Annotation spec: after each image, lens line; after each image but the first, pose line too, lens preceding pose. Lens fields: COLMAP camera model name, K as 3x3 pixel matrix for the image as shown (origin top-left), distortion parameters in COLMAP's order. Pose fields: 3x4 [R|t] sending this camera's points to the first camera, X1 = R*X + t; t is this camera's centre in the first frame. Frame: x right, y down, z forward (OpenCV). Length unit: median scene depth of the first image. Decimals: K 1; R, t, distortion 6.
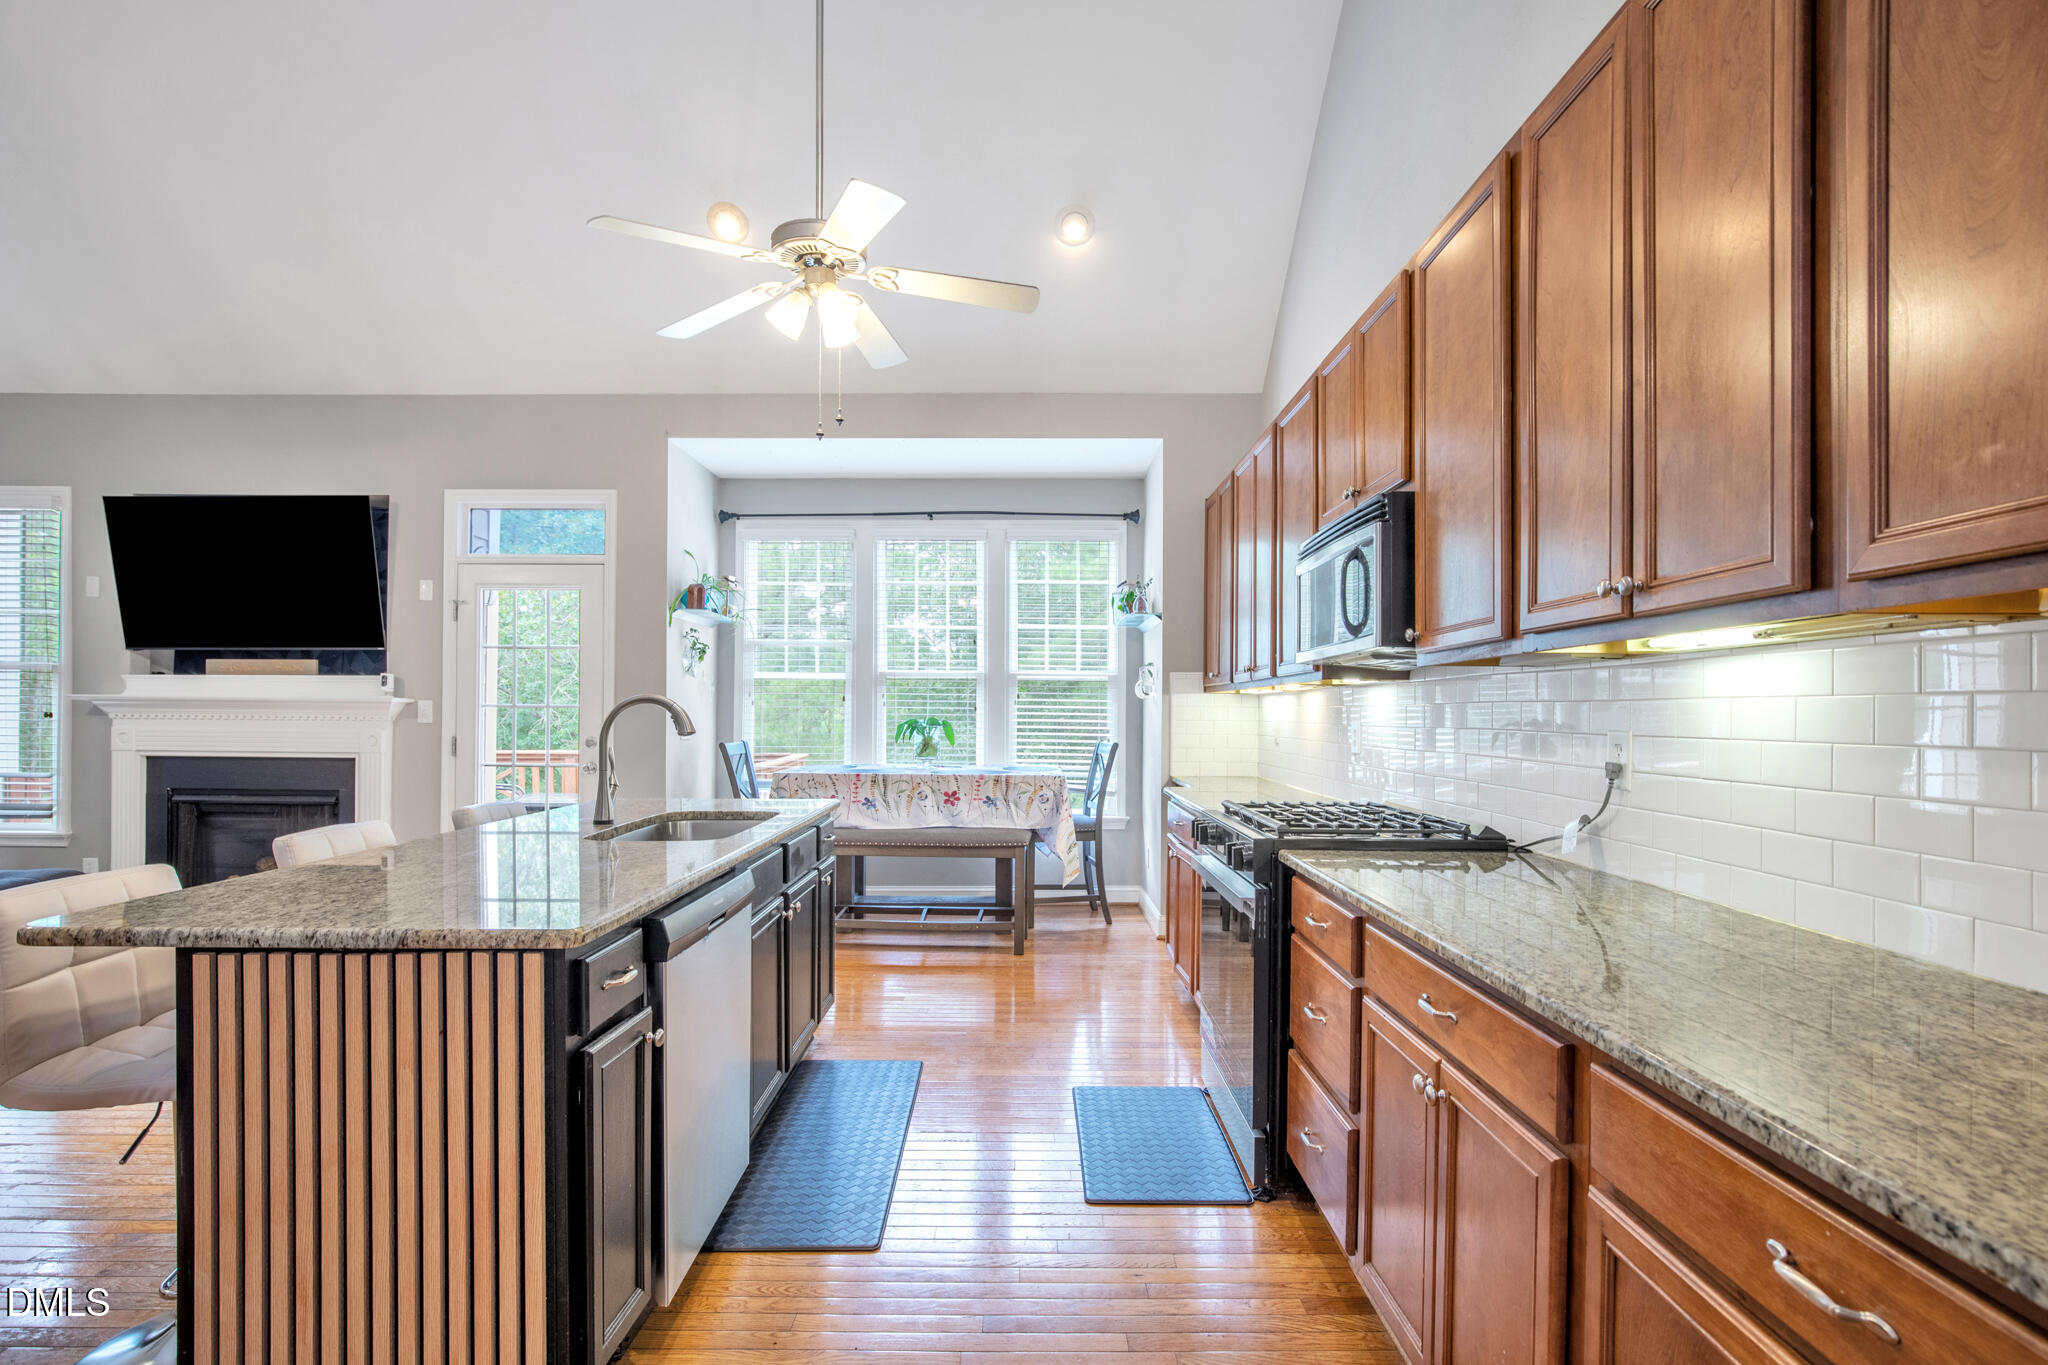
lens RADIAL K [[931.6, 0, 1022.7], [0, 931.6, 717.9], [0, 0, 1]] dist [-0.001374, 0.000173]
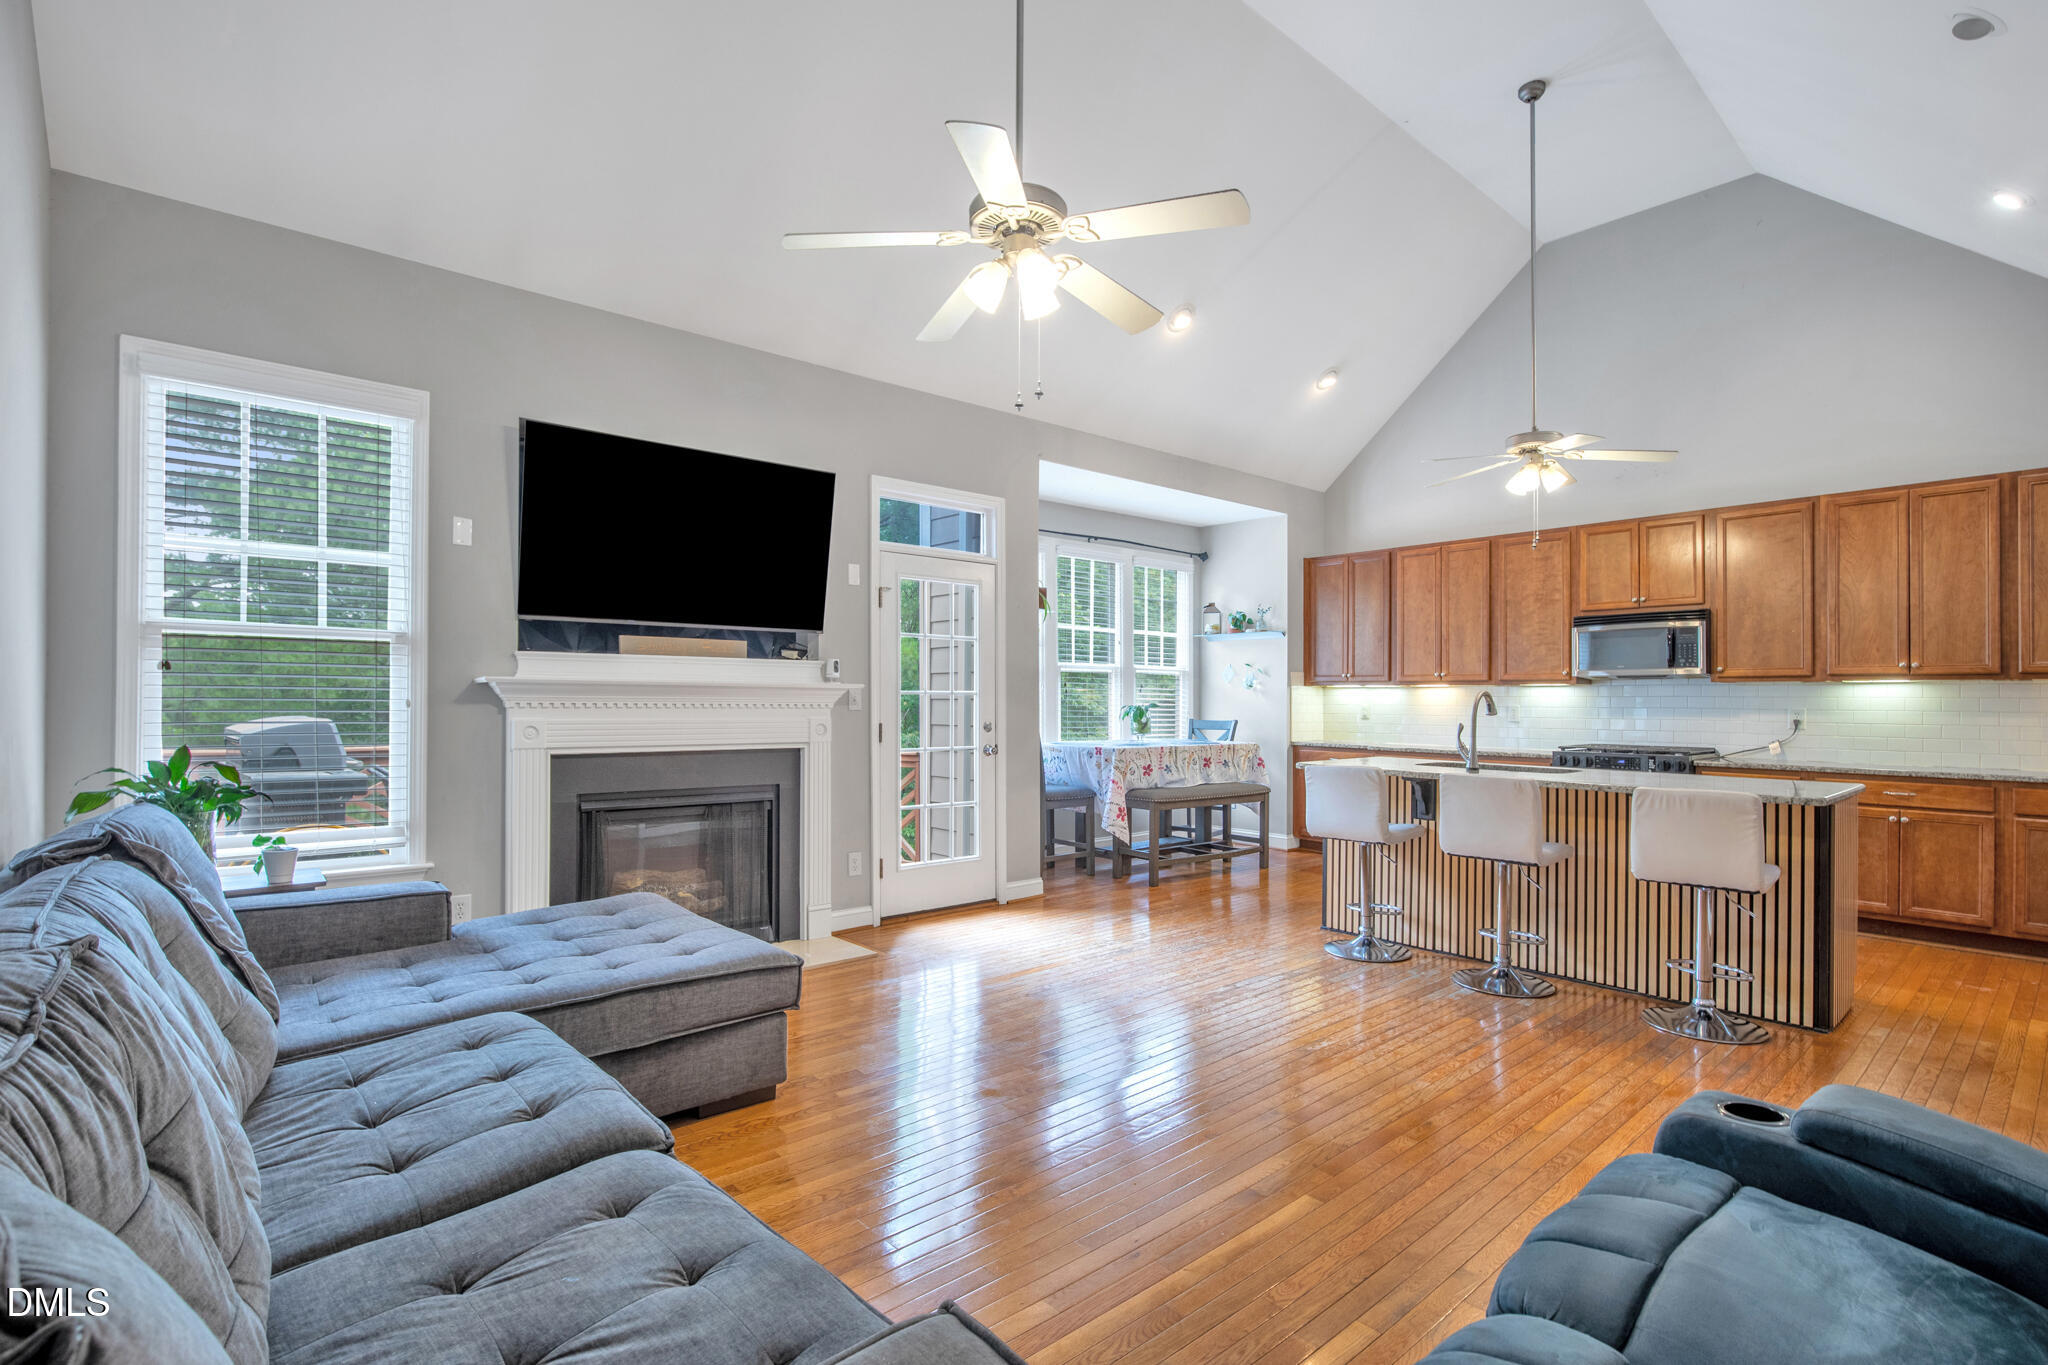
lens RADIAL K [[970.8, 0, 1040.5], [0, 970.8, 697.2], [0, 0, 1]] dist [-0.005934, -0.000548]
pose [[0.740553, 0.001650, 0.671996, -1.183245], [-0.000106, 0.999997, -0.002339, -0.006381], [-0.671998, 0.001661, 0.740551, 0.114628]]
